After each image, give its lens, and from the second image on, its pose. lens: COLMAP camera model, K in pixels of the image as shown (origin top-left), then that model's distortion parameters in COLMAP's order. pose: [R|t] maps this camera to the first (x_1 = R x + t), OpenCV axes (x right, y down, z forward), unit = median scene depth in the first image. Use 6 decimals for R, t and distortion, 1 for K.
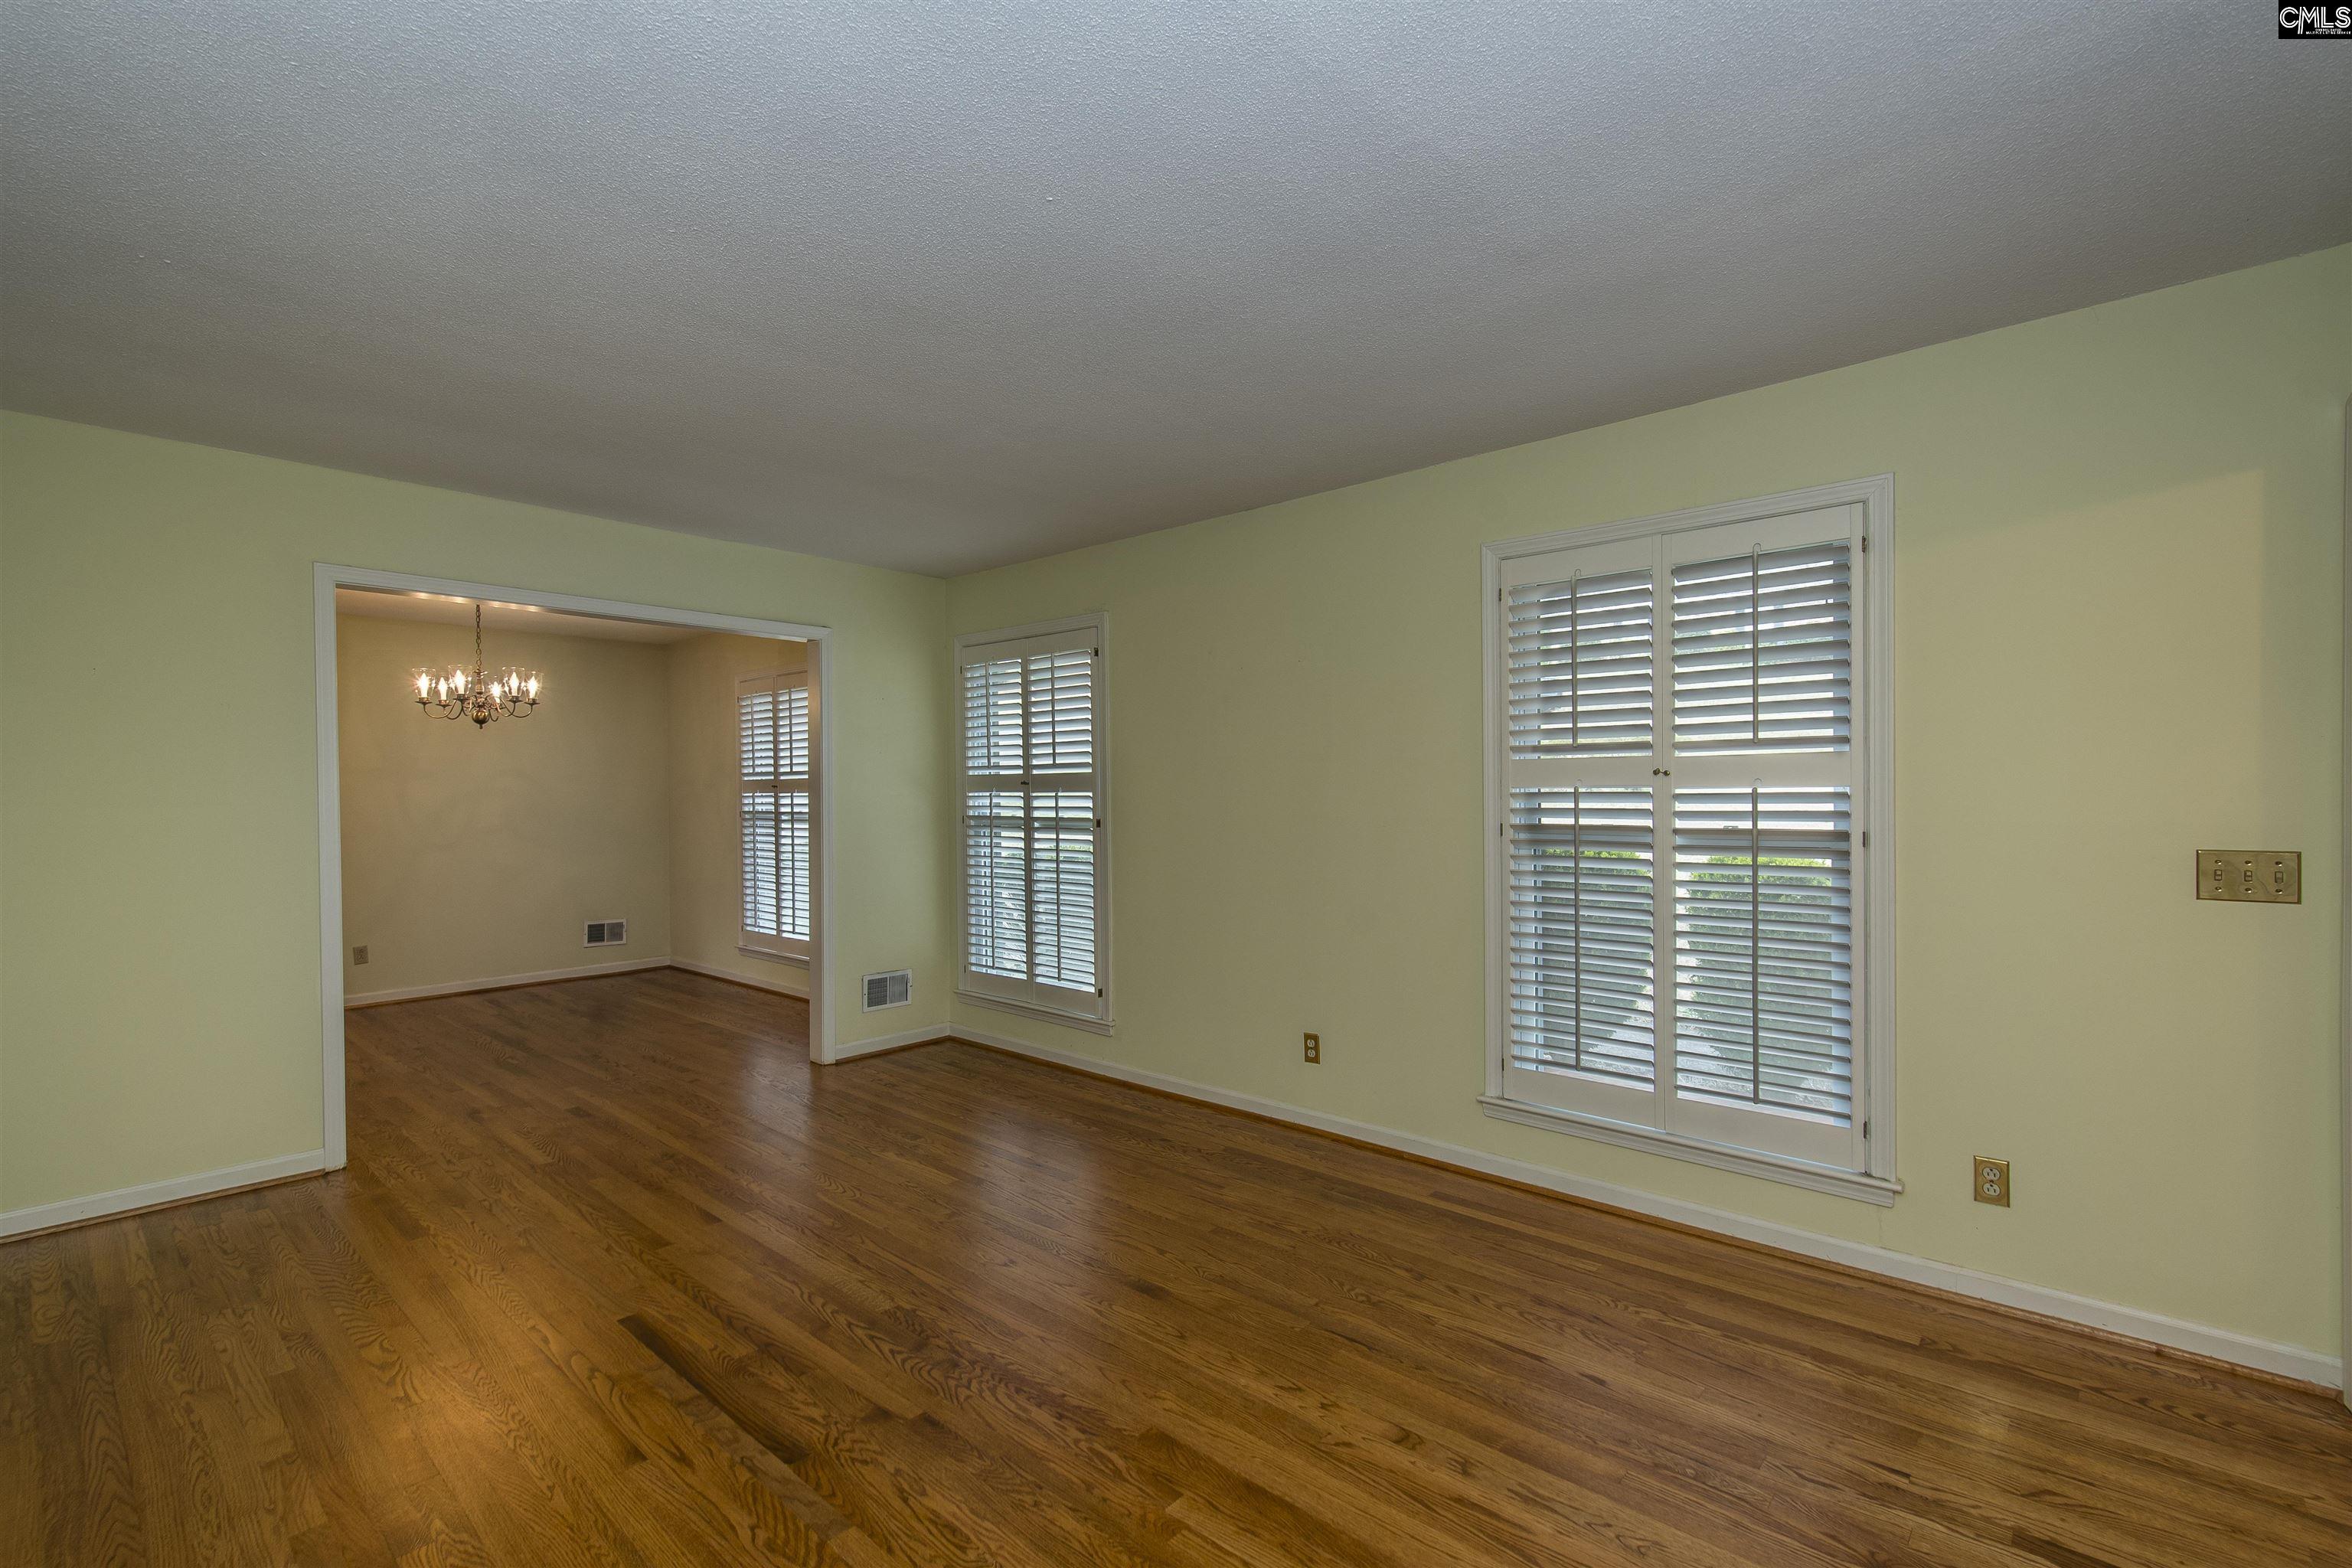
lens RADIAL K [[1052.0, 0, 1152.1], [0, 1052.0, 799.8], [0, 0, 1]] dist [0.011005, -0.000400]
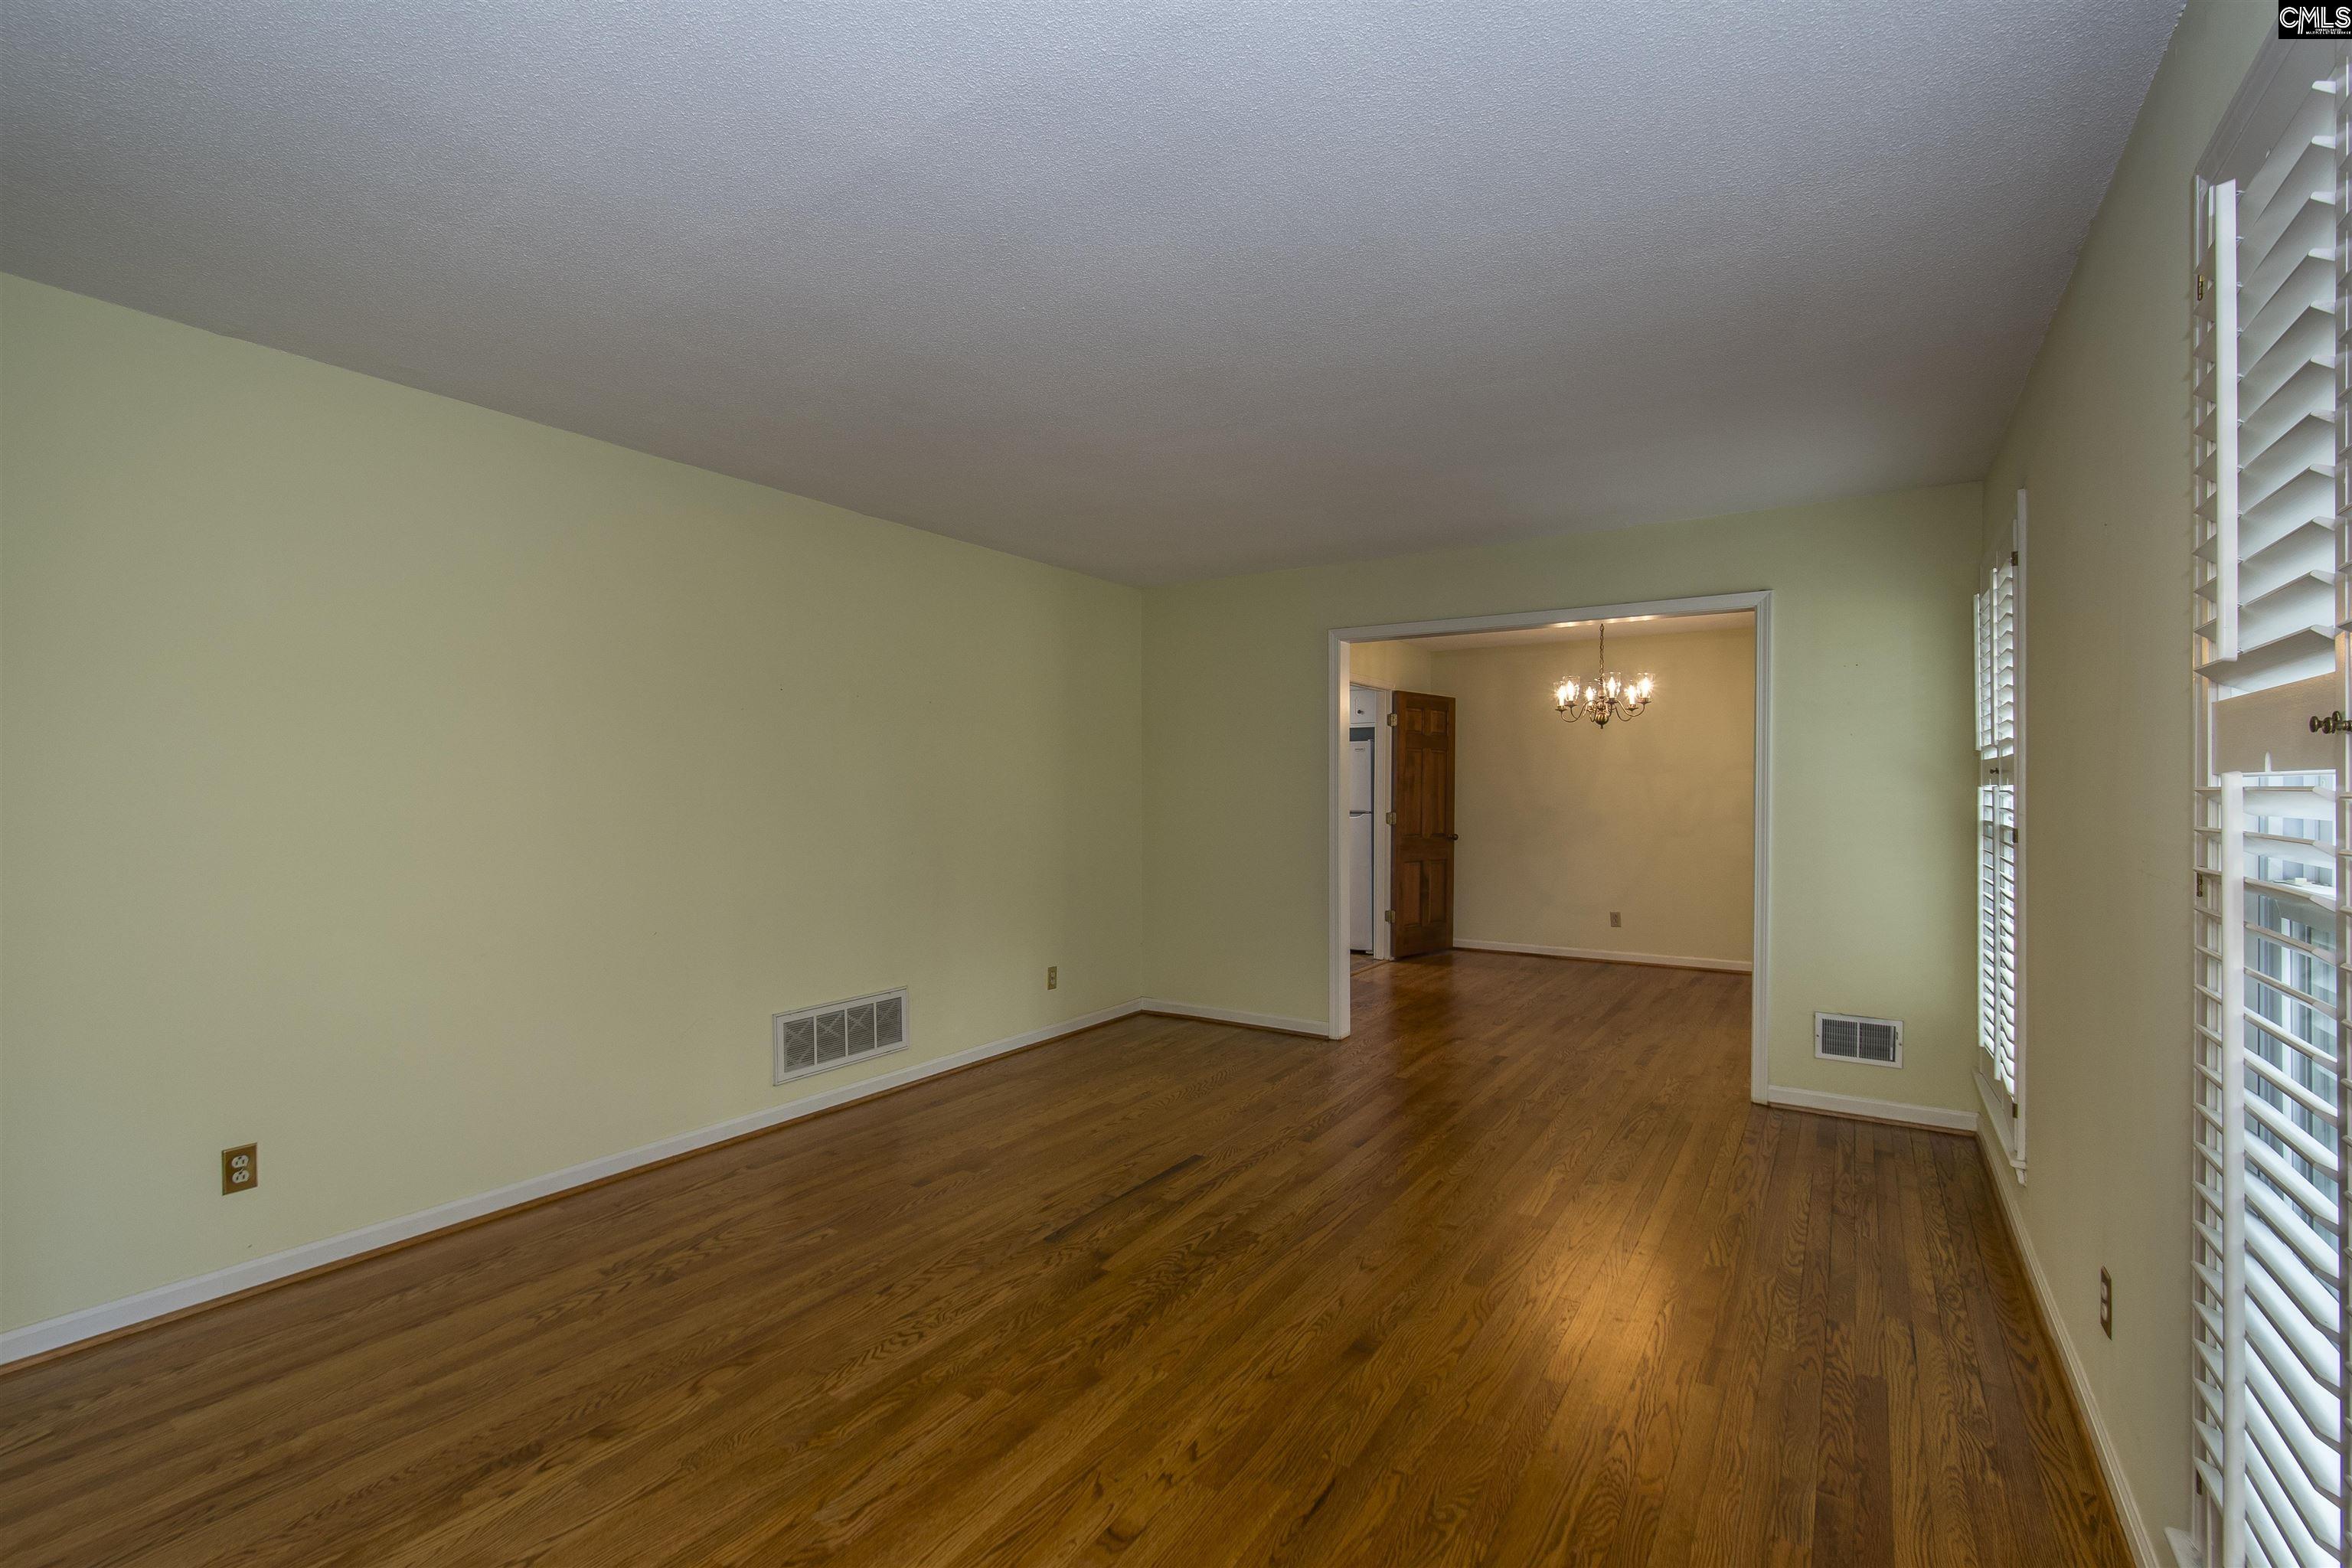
lens RADIAL K [[1052.0, 0, 1152.1], [0, 1052.0, 799.8], [0, 0, 1]] dist [0.011005, -0.000400]
pose [[0.144820, 0.016878, -0.989314, 0.782419], [-0.009344, 0.999833, 0.015690, -0.007322], [0.989414, 0.006972, 0.144953, 0.648312]]
